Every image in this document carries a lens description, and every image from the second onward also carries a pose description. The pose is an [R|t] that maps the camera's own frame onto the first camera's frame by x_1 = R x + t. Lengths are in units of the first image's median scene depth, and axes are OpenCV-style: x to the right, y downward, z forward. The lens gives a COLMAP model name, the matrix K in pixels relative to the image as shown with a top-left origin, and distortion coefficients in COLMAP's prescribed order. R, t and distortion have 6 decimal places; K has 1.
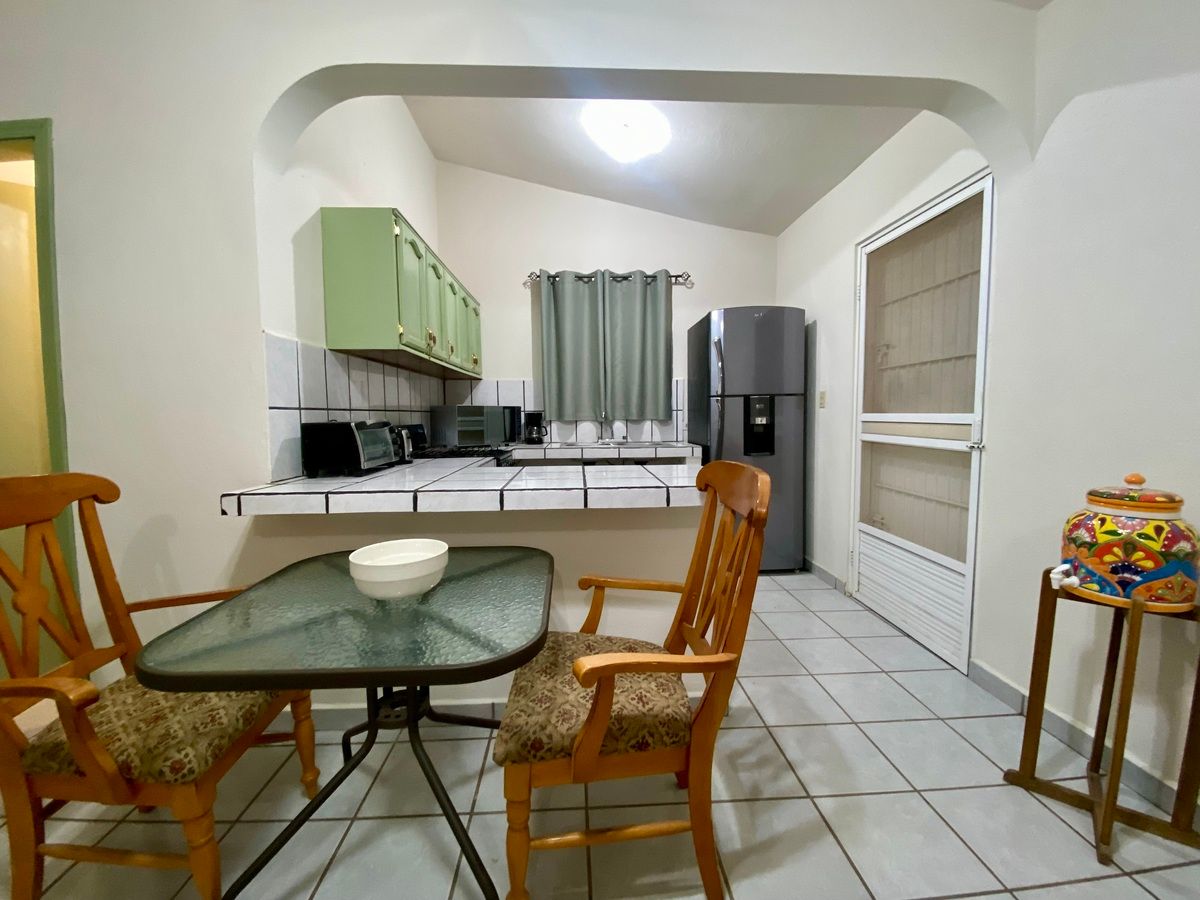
lens RADIAL K [[486.4, 0, 595.0], [0, 486.4, 449.0], [0, 0, 1]] dist [0.014867, -0.017081]
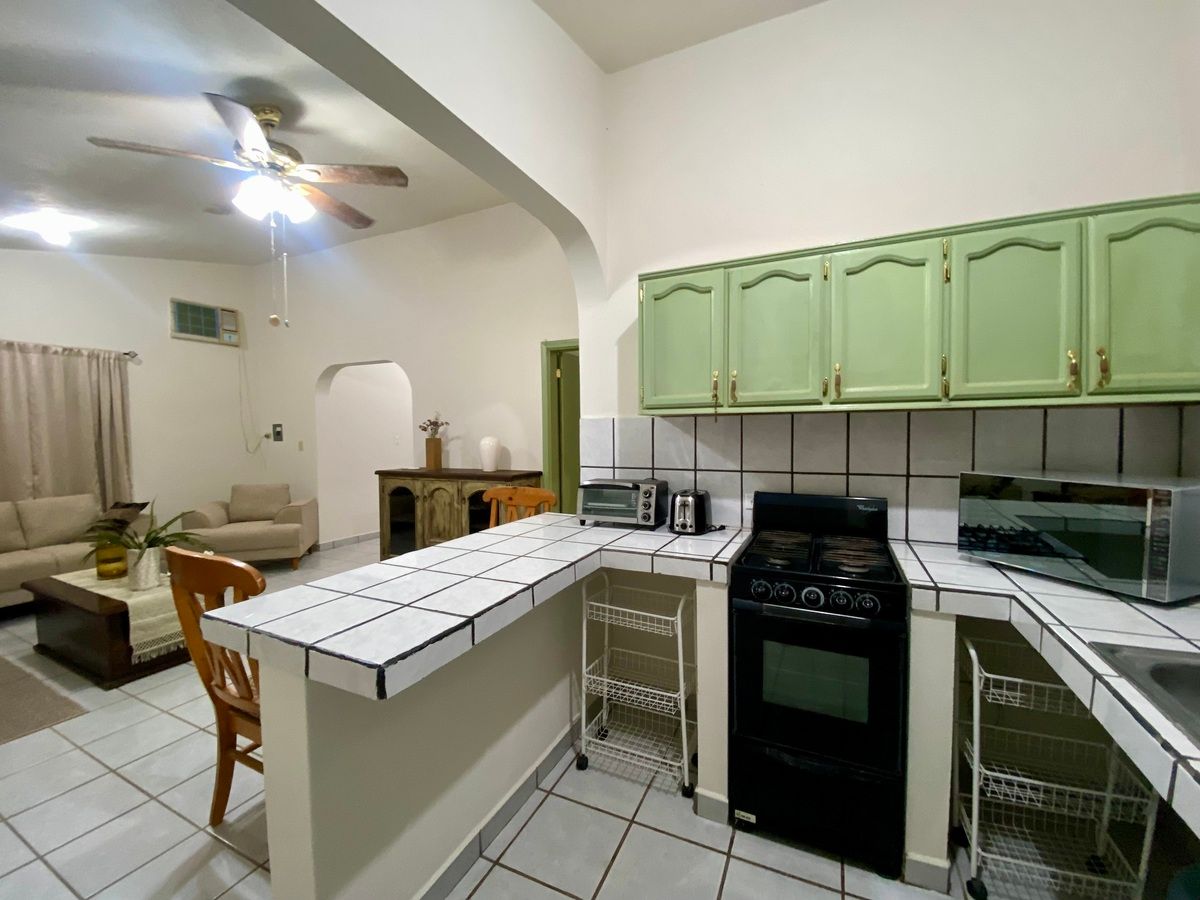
lens RADIAL K [[486.4, 0, 595.0], [0, 486.4, 449.0], [0, 0, 1]] dist [0.014867, -0.017081]
pose [[-0.466186, 0.045655, -0.883508, 0.449198], [-0.050205, 0.995693, 0.077943, -0.180142], [0.883261, 0.080693, -0.461886, 1.207186]]
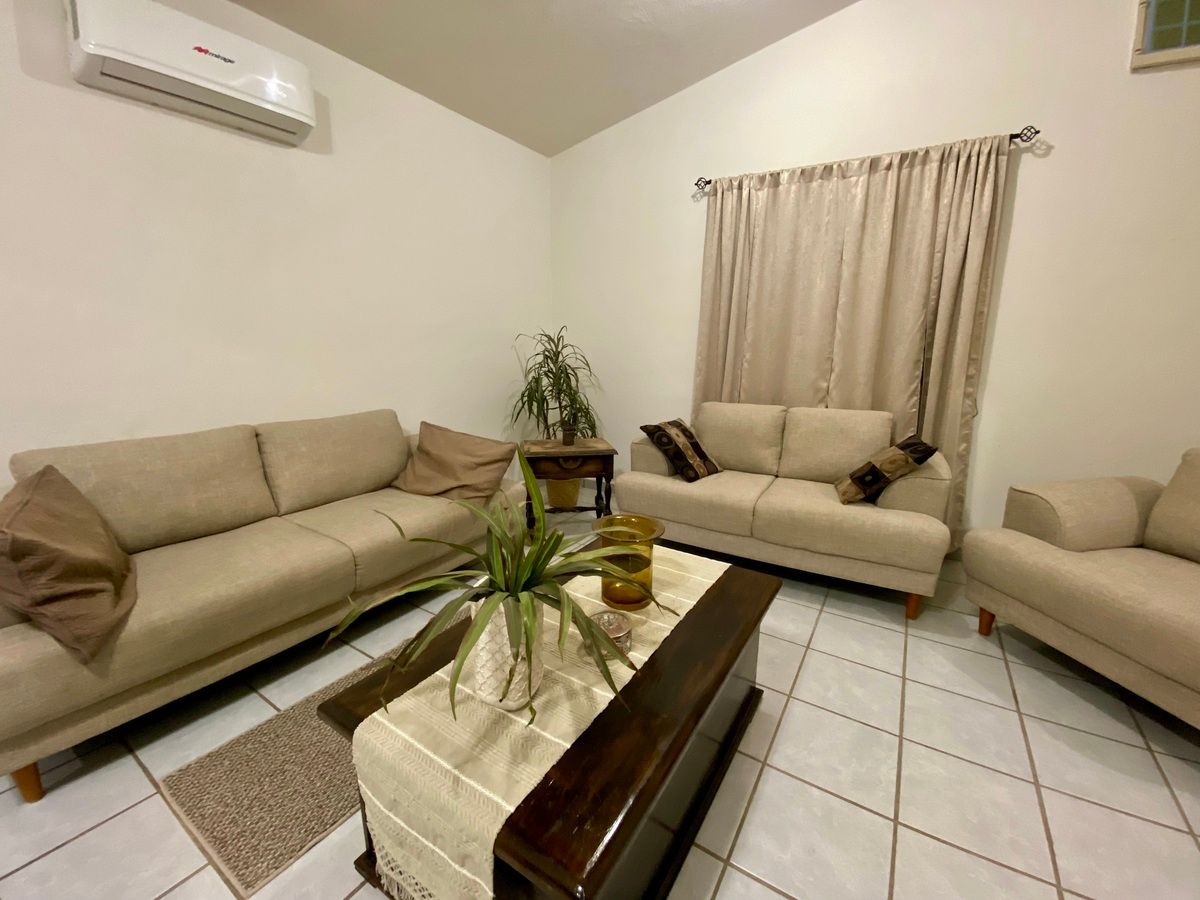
lens RADIAL K [[484.2, 0, 600.0], [0, 484.2, 450.0], [0, 0, 1]] dist [0.018272, -0.020819]
pose [[-0.818407, -0.119247, 0.562130, -0.350883], [0.039892, 0.964082, 0.262593, -0.005725], [-0.573252, 0.237333, -0.784255, -0.045725]]
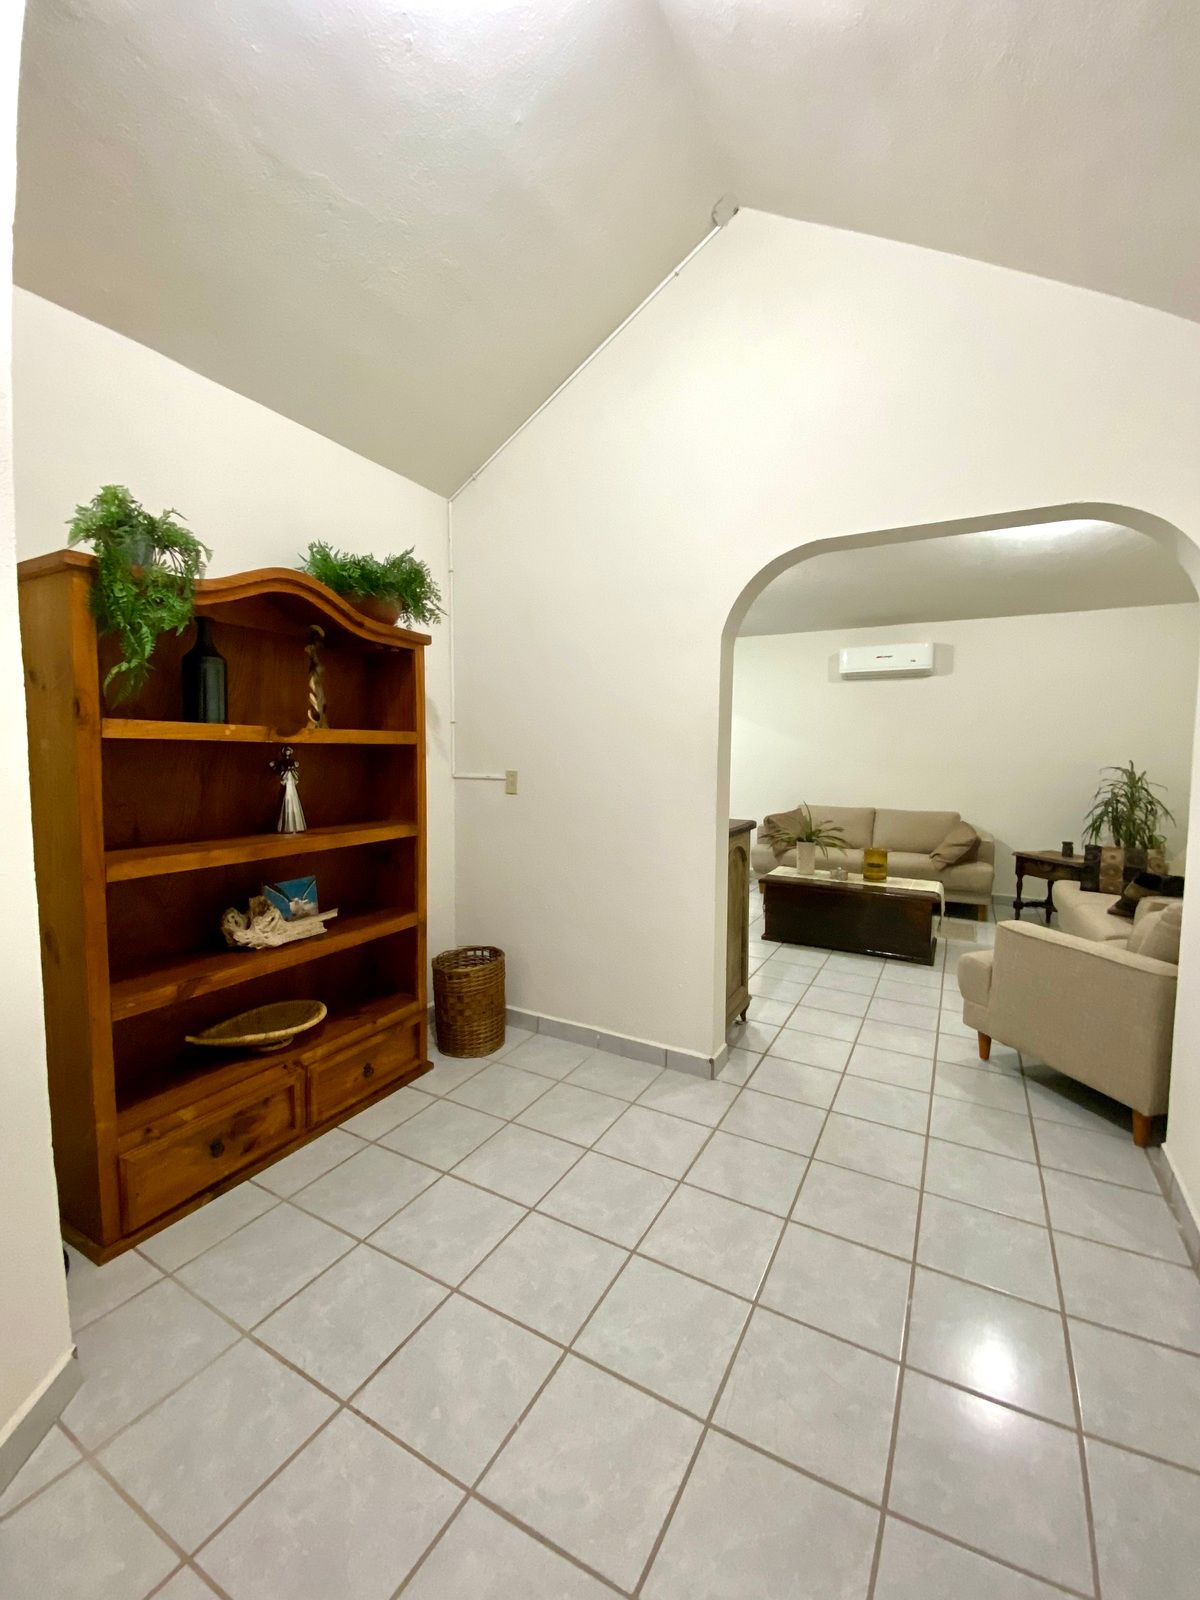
lens RADIAL K [[654.5, 0, 617.6], [0, 654.5, 791.6], [0, 0, 1]] dist [0.042168, -0.031247]
pose [[0.507260, -0.040893, 0.860823, -2.060579], [0.048506, 0.998645, 0.018856, -0.011243], [-0.860427, 0.032190, 0.508556, -0.802182]]
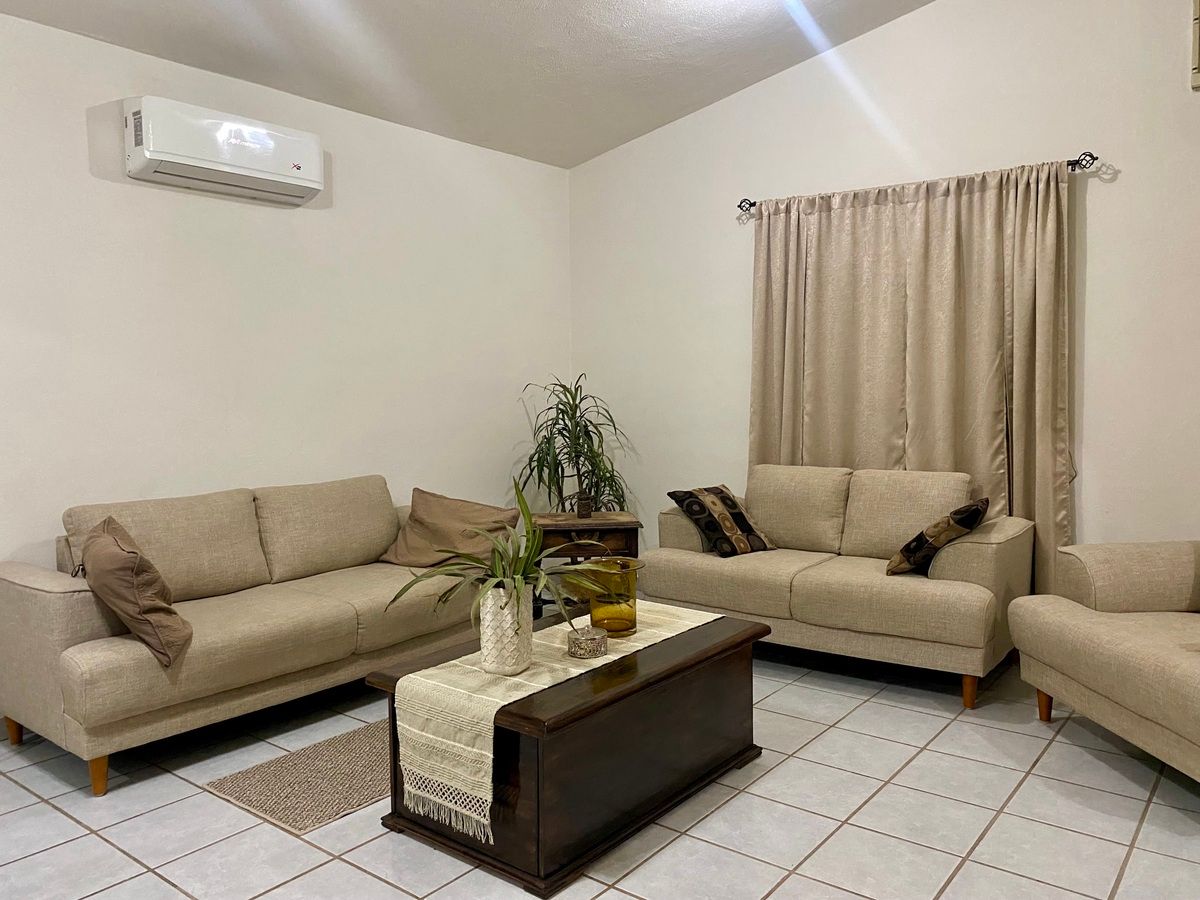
lens RADIAL K [[918.0, 0, 598.6], [0, 918.0, 445.1], [0, 0, 1]] dist [-0.005082, -0.006733]
pose [[-0.758995, -0.029390, 0.650433, -0.832746], [0.062875, 0.991003, 0.118148, -0.068733], [-0.648053, 0.130570, -0.750319, 0.406553]]
